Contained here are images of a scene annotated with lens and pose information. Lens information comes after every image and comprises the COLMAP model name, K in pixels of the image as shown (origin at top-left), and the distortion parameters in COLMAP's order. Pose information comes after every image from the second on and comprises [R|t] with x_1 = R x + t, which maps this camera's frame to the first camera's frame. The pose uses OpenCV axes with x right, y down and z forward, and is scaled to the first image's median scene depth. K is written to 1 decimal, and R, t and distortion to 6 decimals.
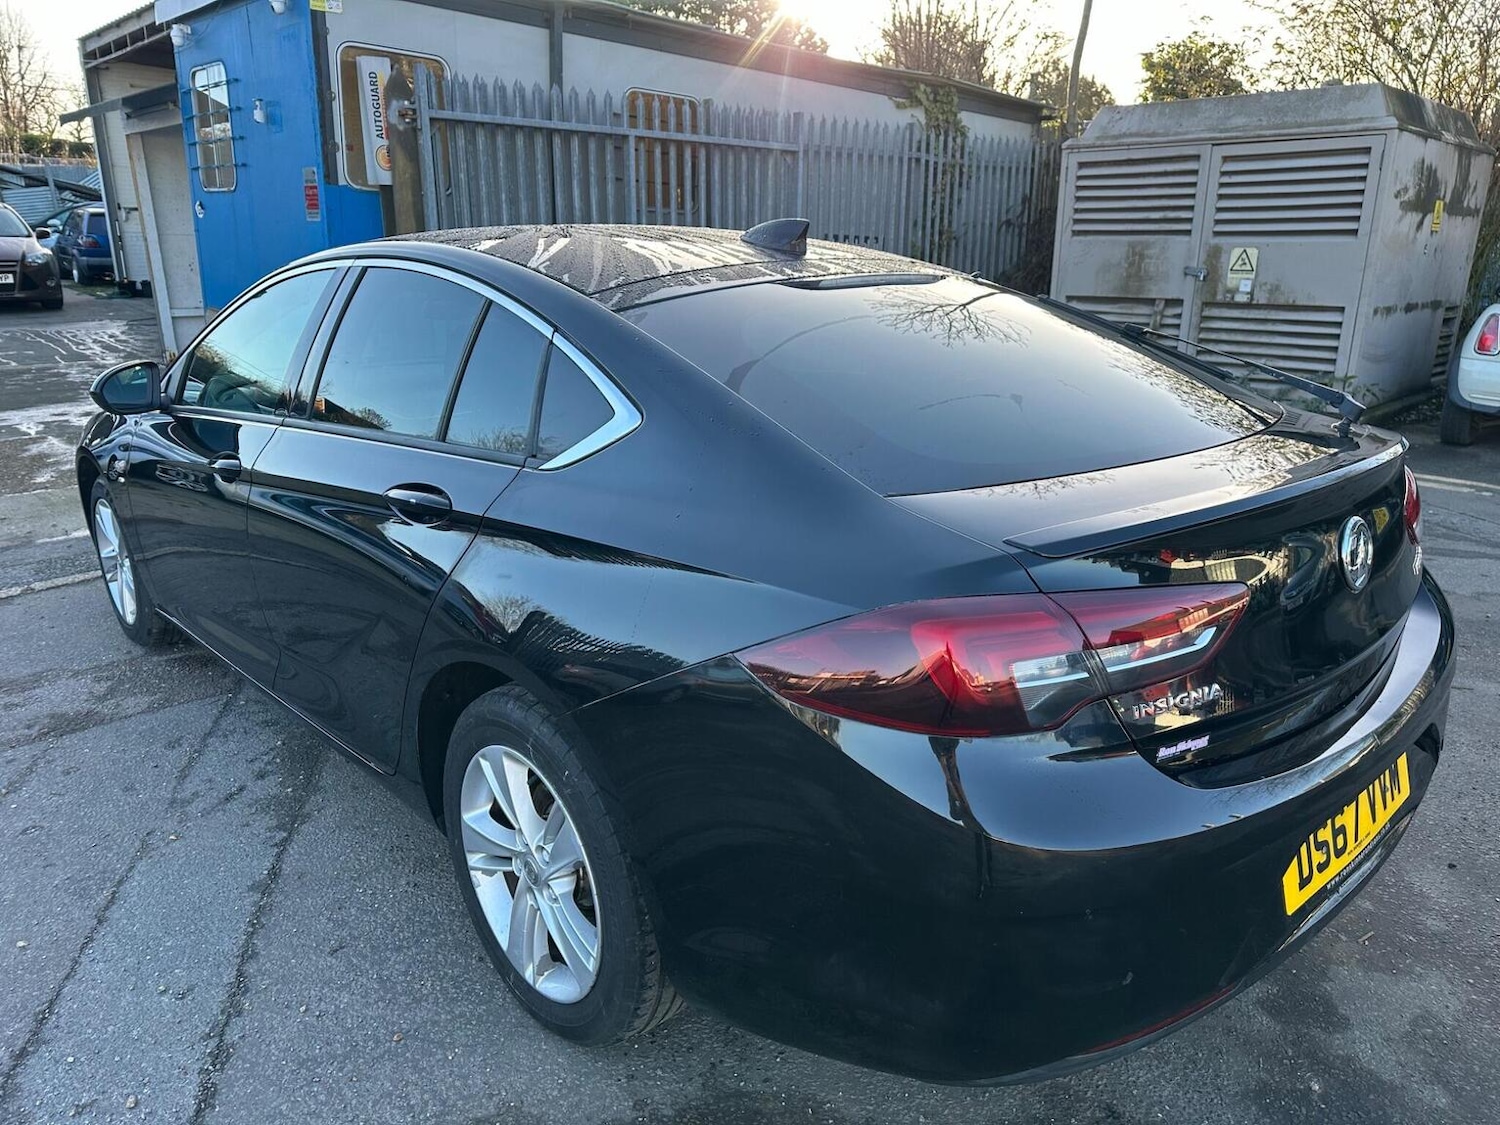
lens RADIAL K [[1026.7, 0, 753.8], [0, 1026.7, 572.3], [0, 0, 1]] dist [0.015755, -0.019438]
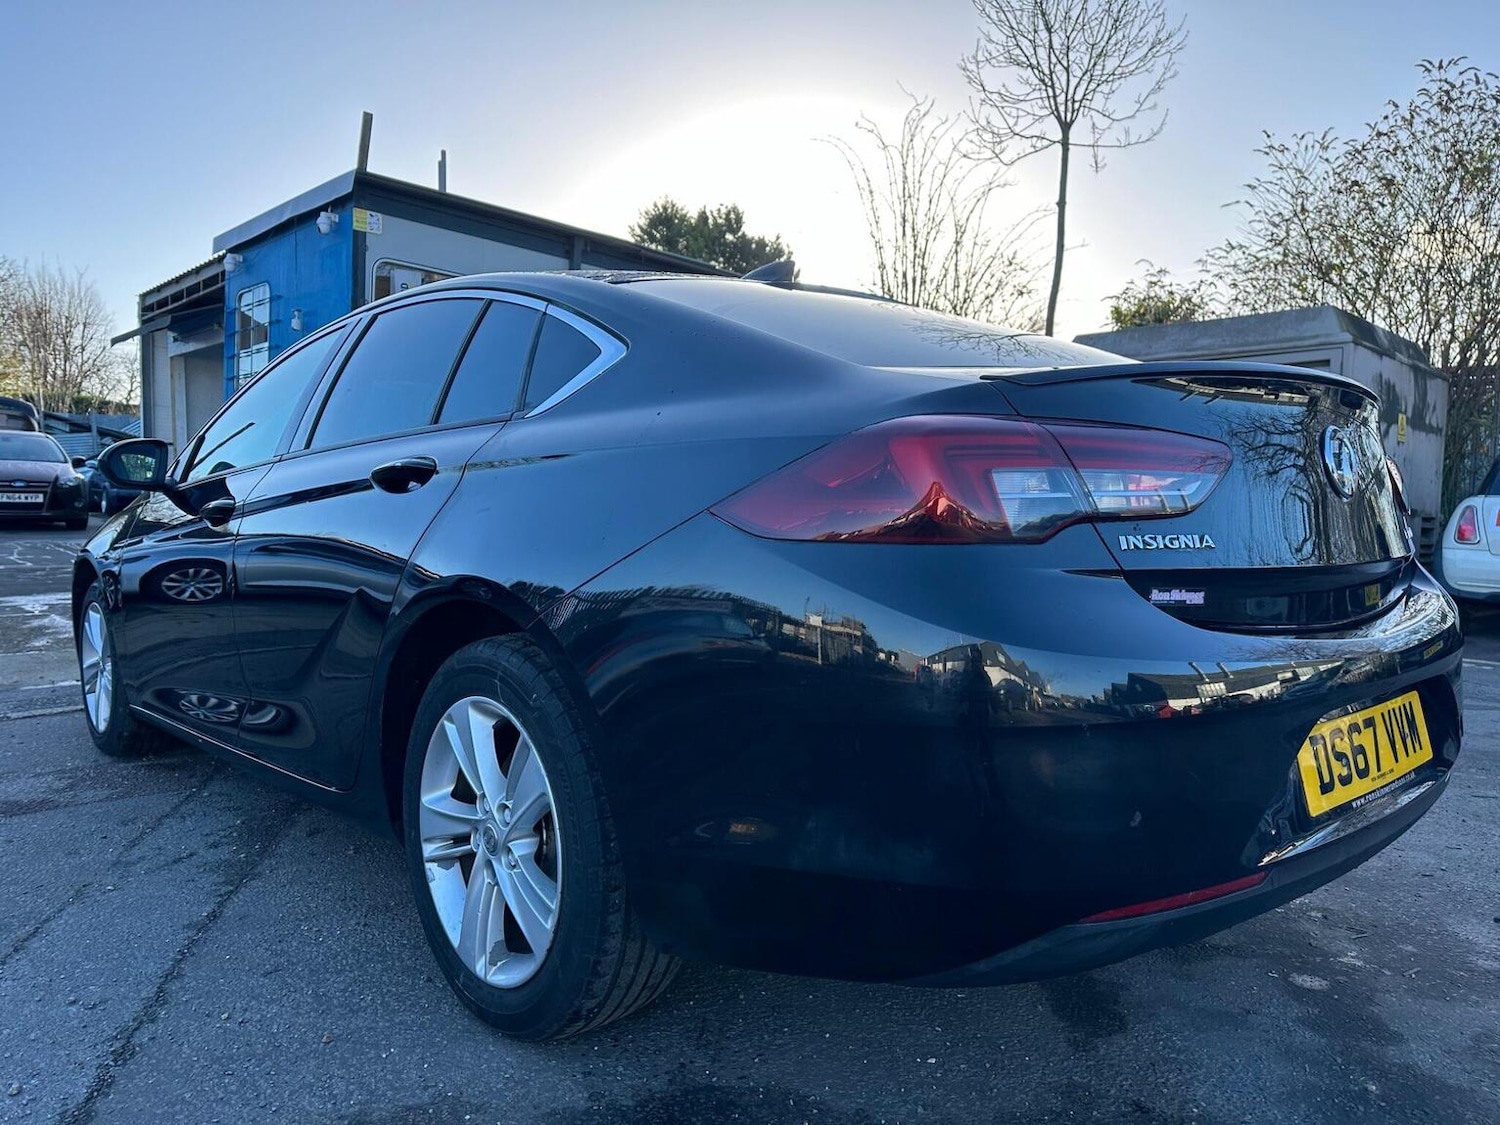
lens RADIAL K [[1026.7, 0, 749.8], [0, 1026.7, 570.1], [0, 0, 1]] dist [0.015755, -0.019438]
pose [[0.999945, 0.009639, -0.004222, 0.014785], [-0.010359, 0.972114, -0.234280, 0.227850], [0.001846, 0.234311, 0.972160, 0.039800]]
